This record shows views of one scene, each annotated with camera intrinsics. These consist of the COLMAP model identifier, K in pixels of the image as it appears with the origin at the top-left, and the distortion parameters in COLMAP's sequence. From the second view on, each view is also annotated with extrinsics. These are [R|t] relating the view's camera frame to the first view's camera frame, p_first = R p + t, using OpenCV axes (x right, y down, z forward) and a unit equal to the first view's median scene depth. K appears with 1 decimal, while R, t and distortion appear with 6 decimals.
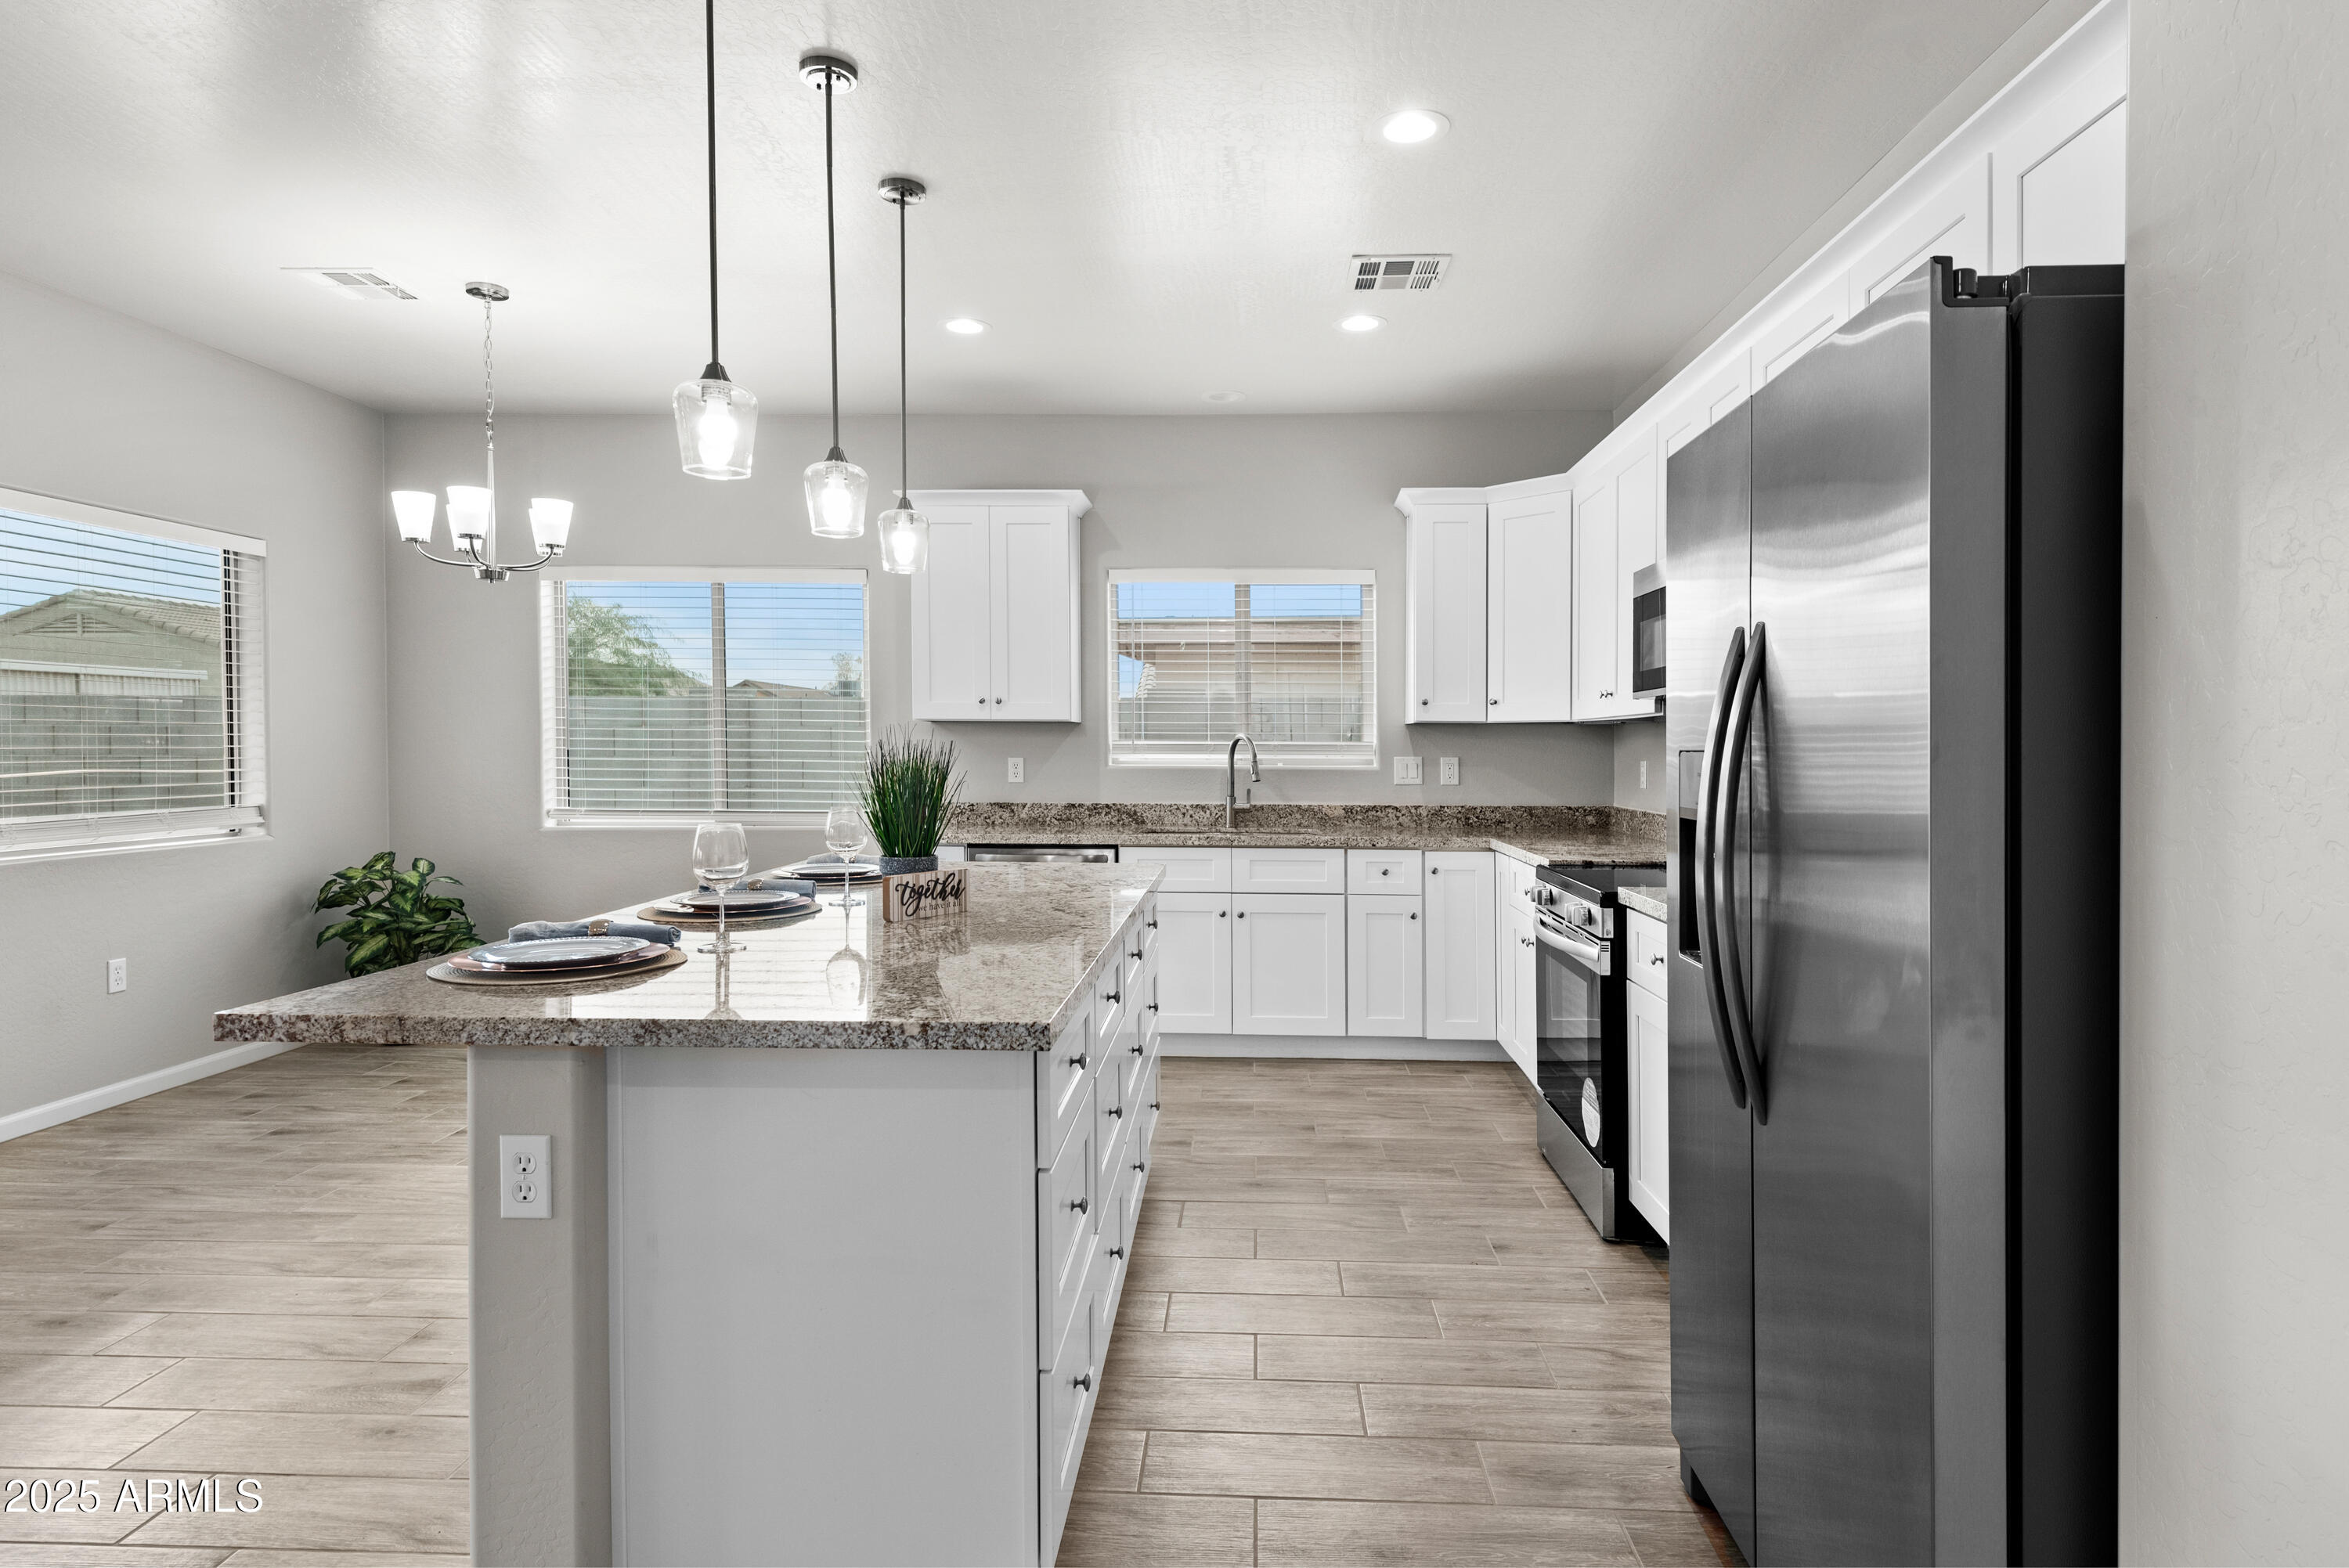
lens RADIAL K [[1305.0, 0, 1215.1], [0, 1305.0, 770.6], [0, 0, 1]] dist [0.021494, 0.000399]
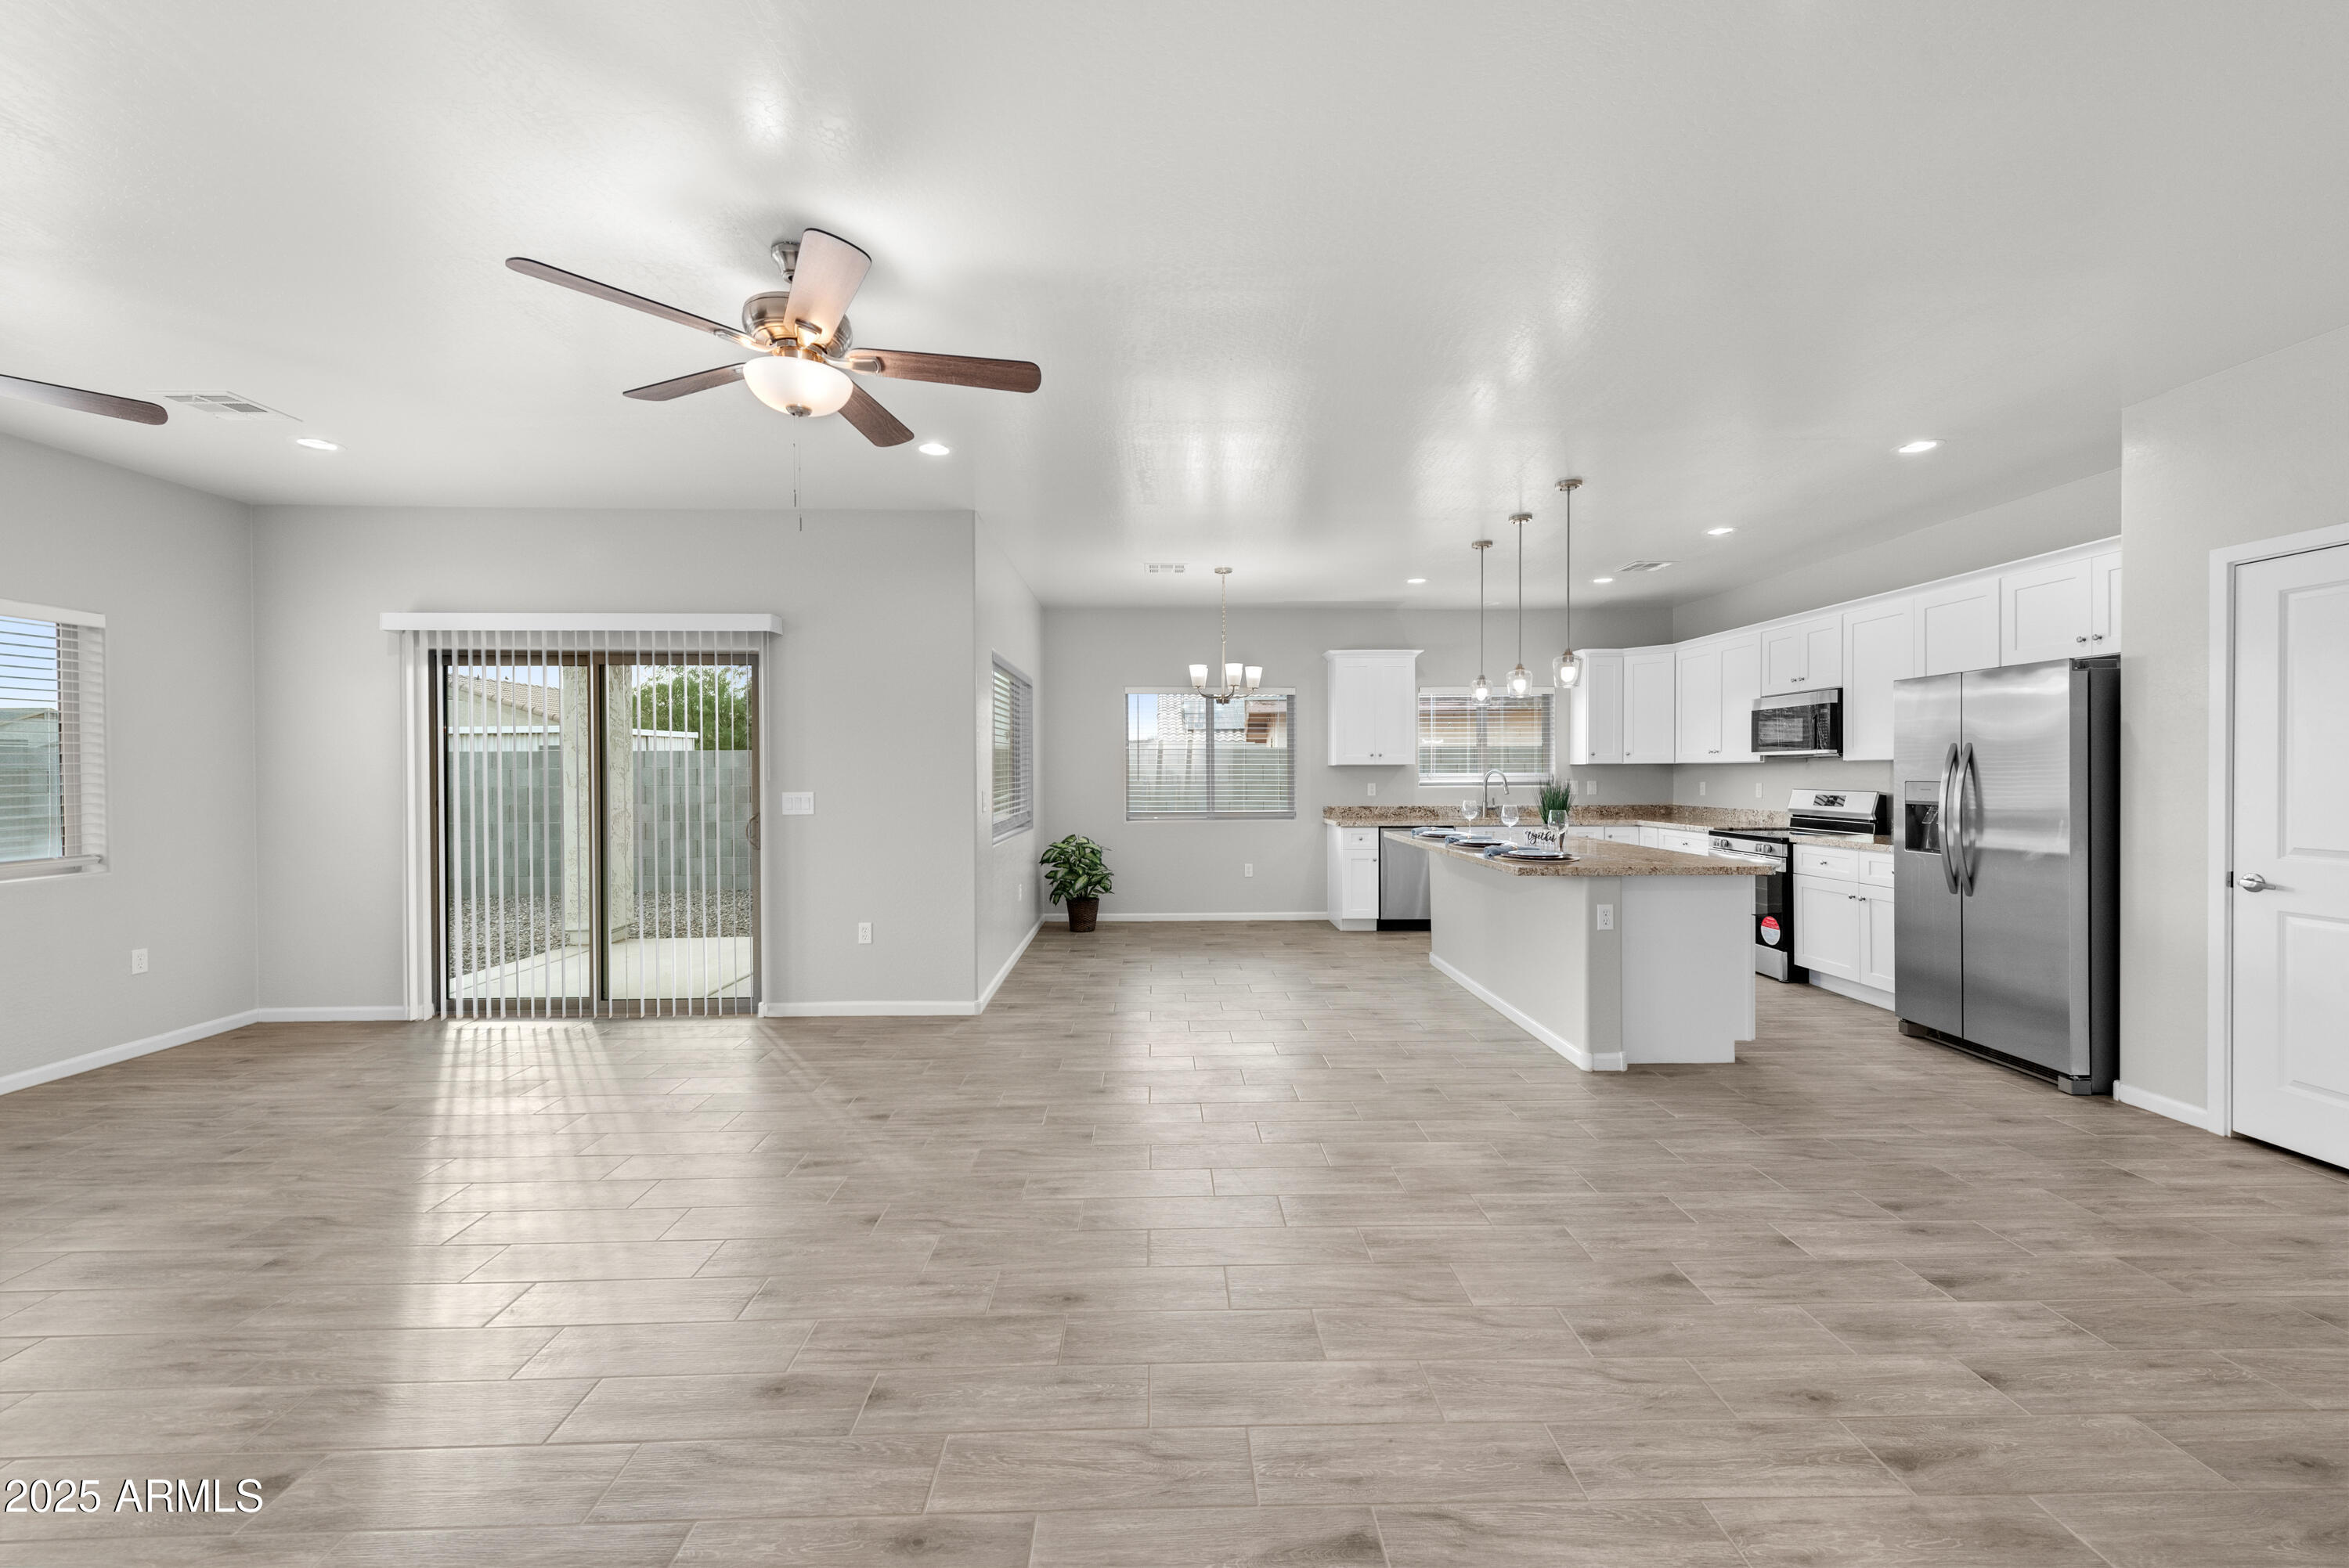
lens RADIAL K [[946.5, 0, 1171.2], [0, 946.5, 781.1], [0, 0, 1]] dist [0.014538, -0.001739]
pose [[0.998443, -0.010646, 0.054765, -0.541759], [0.010917, 0.999930, -0.004654, -0.009661], [-0.054712, 0.005245, 0.998488, -0.409121]]
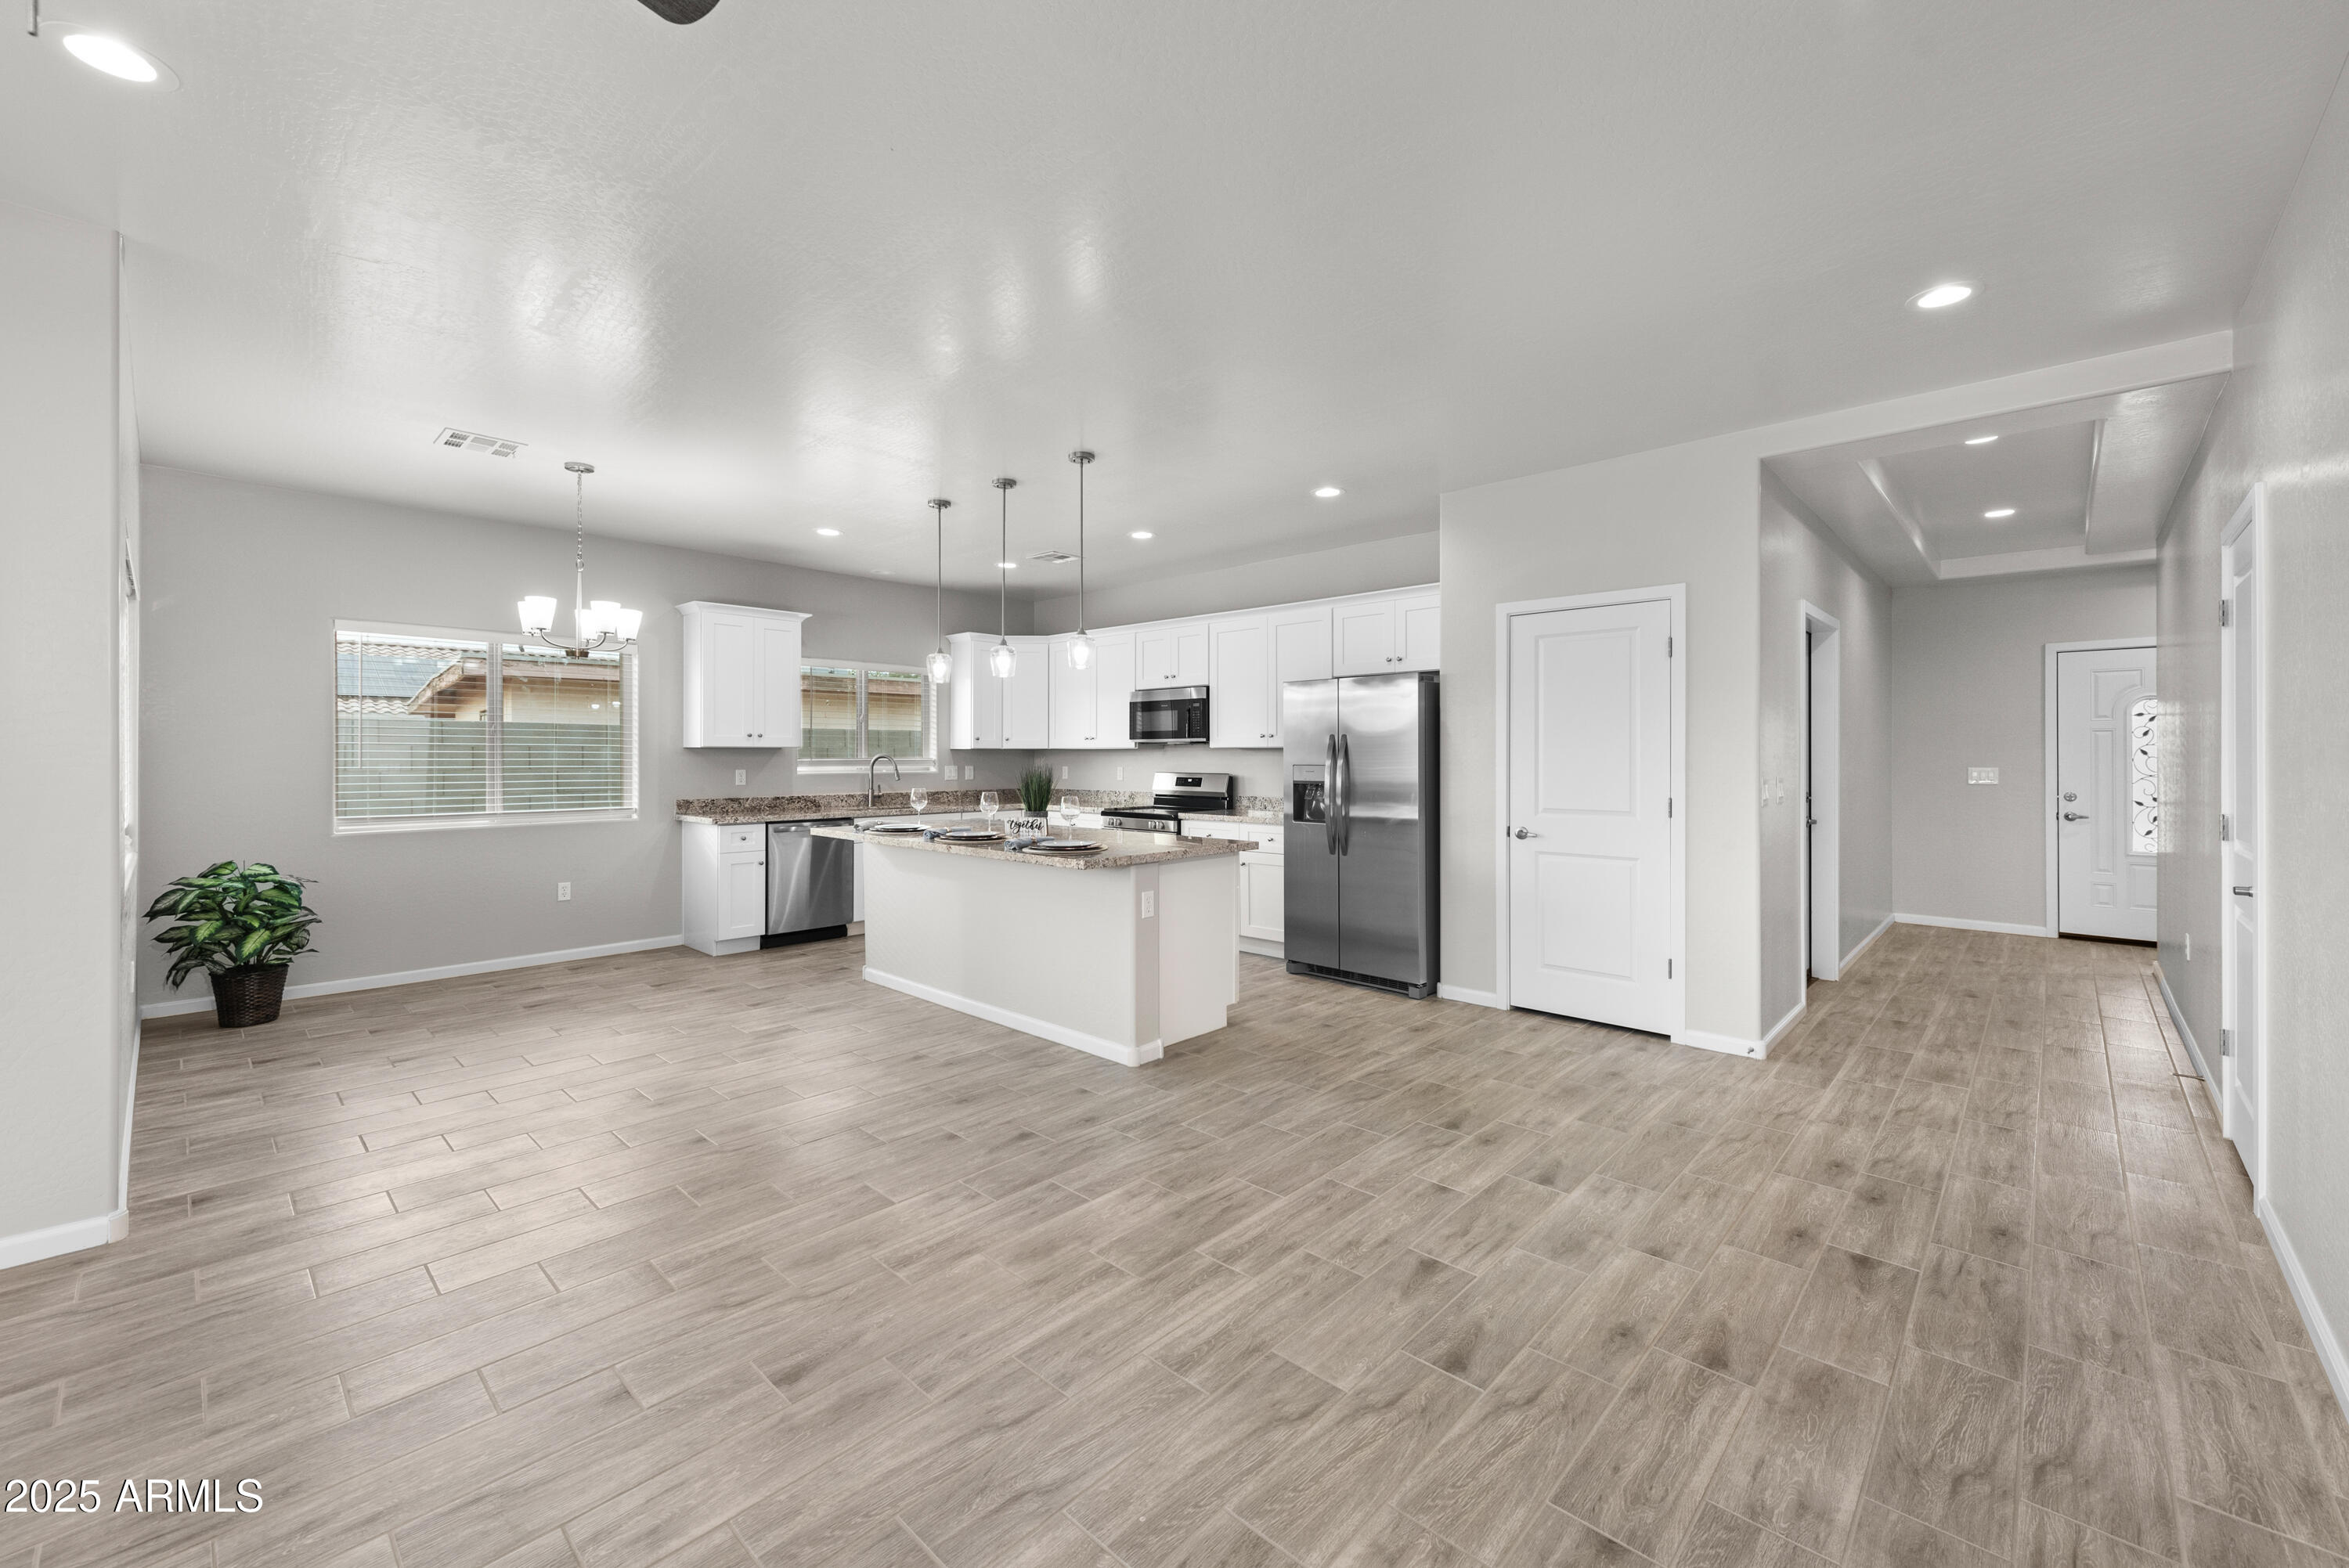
lens RADIAL K [[946.5, 0, 1183.1], [0, 946.5, 761.4], [0, 0, 1]] dist [0.014538, -0.001739]
pose [[0.654023, -0.011605, 0.756386, -0.694244], [0.016071, 0.999870, 0.001445, -0.013403], [-0.756304, 0.011211, 0.654124, -0.178446]]
